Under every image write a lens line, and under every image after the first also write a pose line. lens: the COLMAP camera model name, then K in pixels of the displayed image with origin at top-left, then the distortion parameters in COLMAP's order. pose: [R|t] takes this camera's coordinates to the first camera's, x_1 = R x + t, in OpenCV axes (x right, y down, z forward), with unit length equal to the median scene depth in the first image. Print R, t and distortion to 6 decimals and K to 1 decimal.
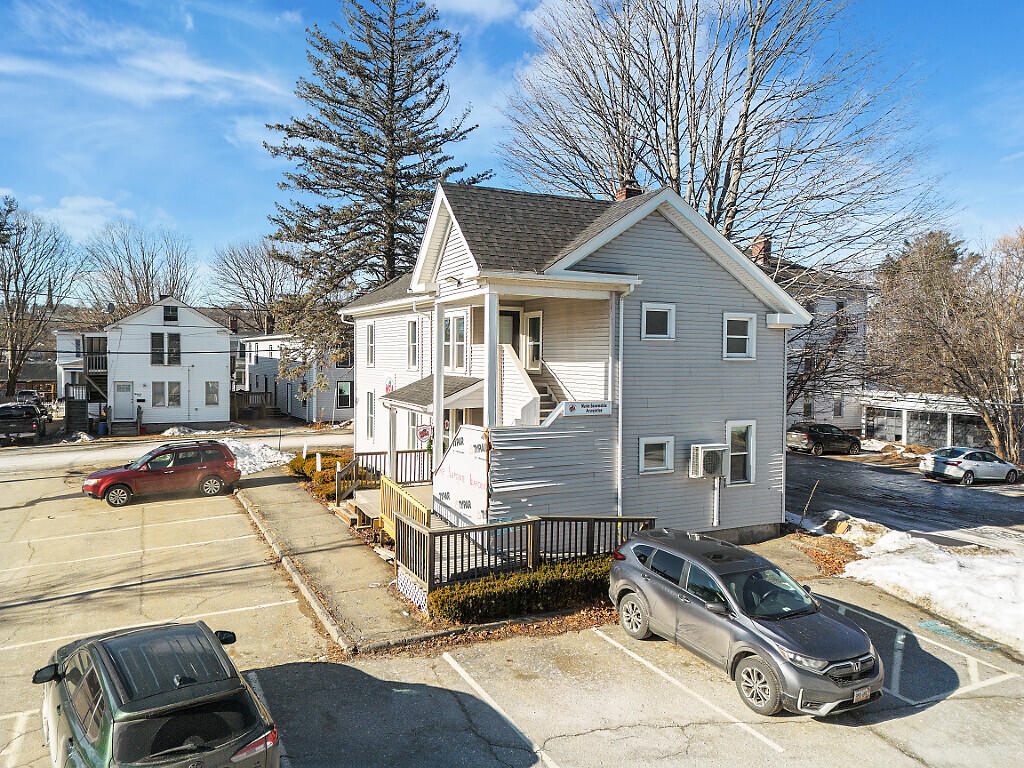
lens RADIAL K [[714.4, 0, 512.0], [0, 714.4, 384.0], [0, 0, 1]] dist [0.086206, -0.078415]
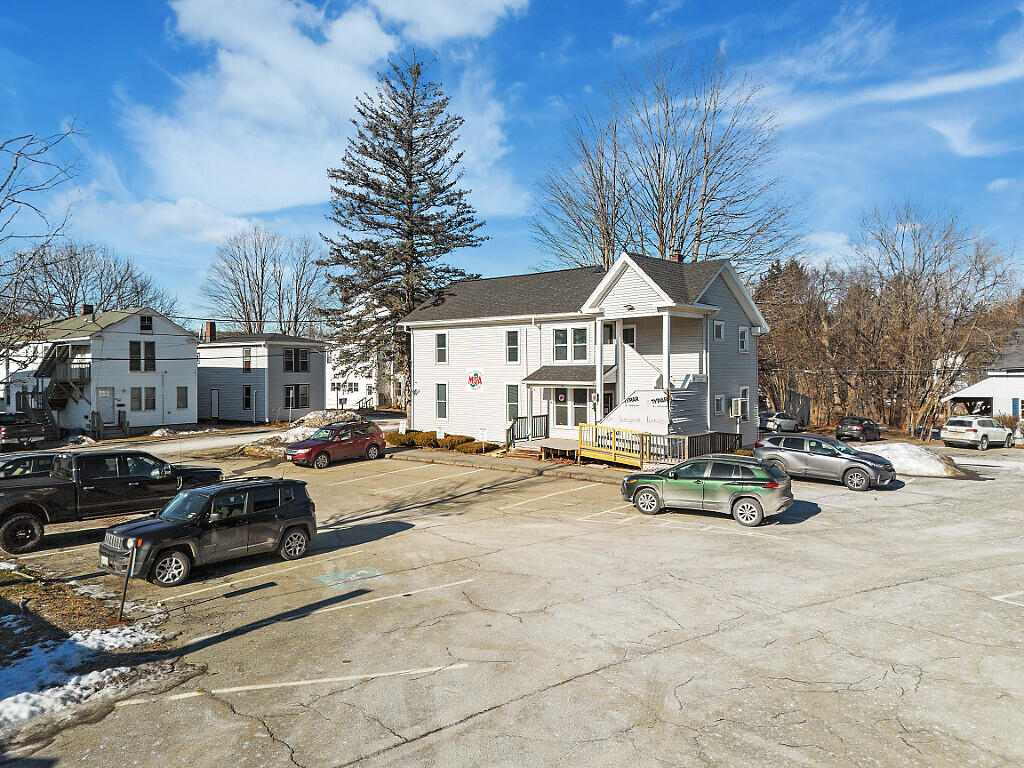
lens RADIAL K [[714.4, 0, 512.0], [0, 714.4, 384.0], [0, 0, 1]] dist [0.086206, -0.078415]
pose [[0.926516, -0.023656, 0.375510, -0.677286], [0.029779, 0.999501, -0.010509, 0.035425], [-0.375074, 0.020919, 0.926759, -0.341870]]
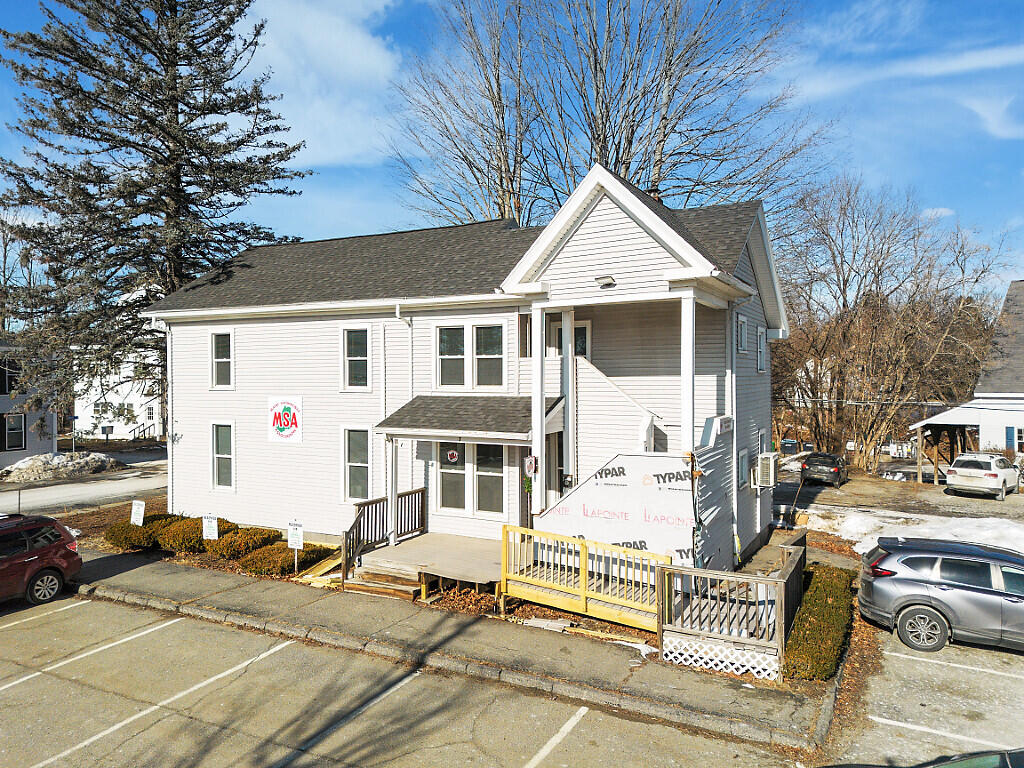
lens RADIAL K [[721.1, 0, 512.0], [0, 721.1, 384.0], [0, 0, 1]] dist [0.106555, -0.078767]
pose [[0.824360, -0.022354, 0.565625, -0.443065], [0.036032, 0.999266, -0.013022, -0.010632], [-0.564918, 0.031115, 0.824560, 0.240841]]
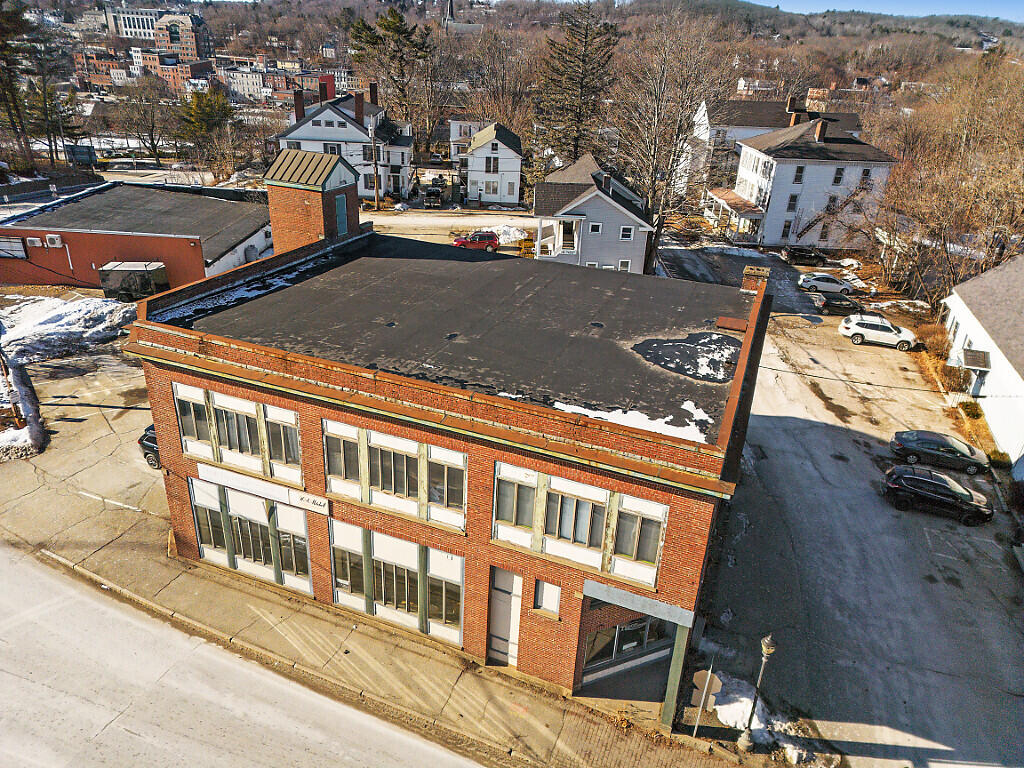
lens RADIAL K [[714.4, 0, 512.0], [0, 714.4, 384.0], [0, 0, 1]] dist [0.086206, -0.078415]
pose [[0.884436, 0.220819, -0.411111, 0.972866], [-0.049343, 0.920274, 0.388151, -0.486270], [0.464046, -0.323009, 0.824819, -1.513780]]
